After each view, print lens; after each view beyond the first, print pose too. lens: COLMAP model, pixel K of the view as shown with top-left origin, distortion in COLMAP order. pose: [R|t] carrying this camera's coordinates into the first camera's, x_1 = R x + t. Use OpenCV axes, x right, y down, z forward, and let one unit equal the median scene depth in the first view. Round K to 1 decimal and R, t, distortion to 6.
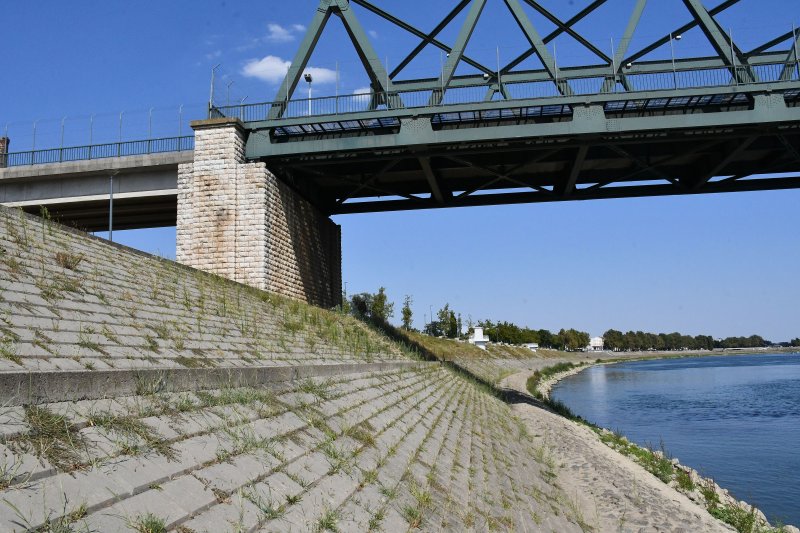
lens RADIAL K [[677.0, 0, 406.2], [0, 677.0, 264.8], [0, 0, 1]] dist [-0.100489, 0.101685]
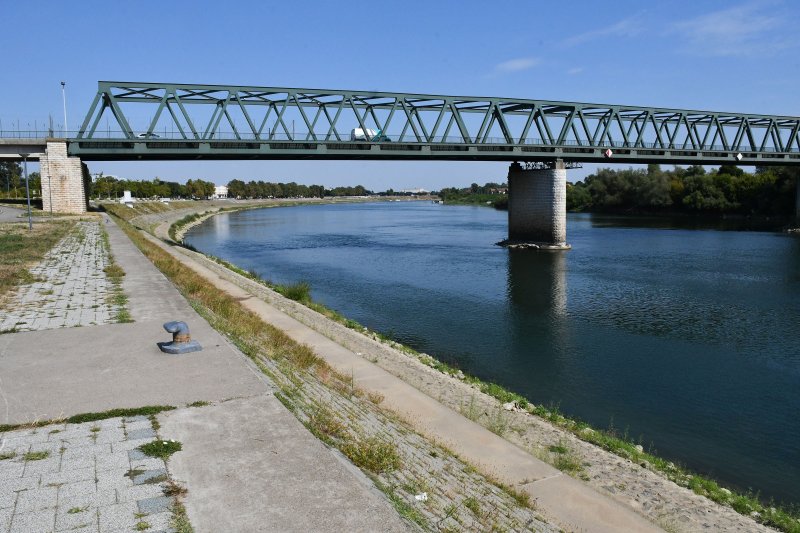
lens RADIAL K [[677.0, 0, 403.4], [0, 677.0, 270.2], [0, 0, 1]] dist [-0.100489, 0.101685]
pose [[0.860637, -0.043883, 0.507325, -0.432907], [-0.078127, 0.973105, 0.216708, -0.365729], [-0.503190, -0.226143, 0.834062, -1.791886]]
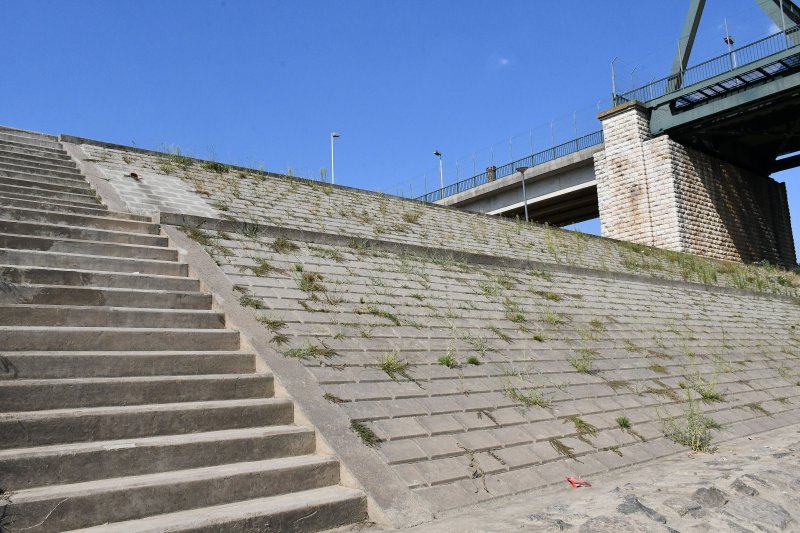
lens RADIAL K [[677.0, 0, 419.9], [0, 677.0, 267.9], [0, 0, 1]] dist [-0.100489, 0.101685]
pose [[0.751052, -0.116809, -0.649828, 0.150121], [0.120437, 0.991950, -0.039109, 0.048848], [0.649166, -0.048891, 0.759074, -0.061271]]
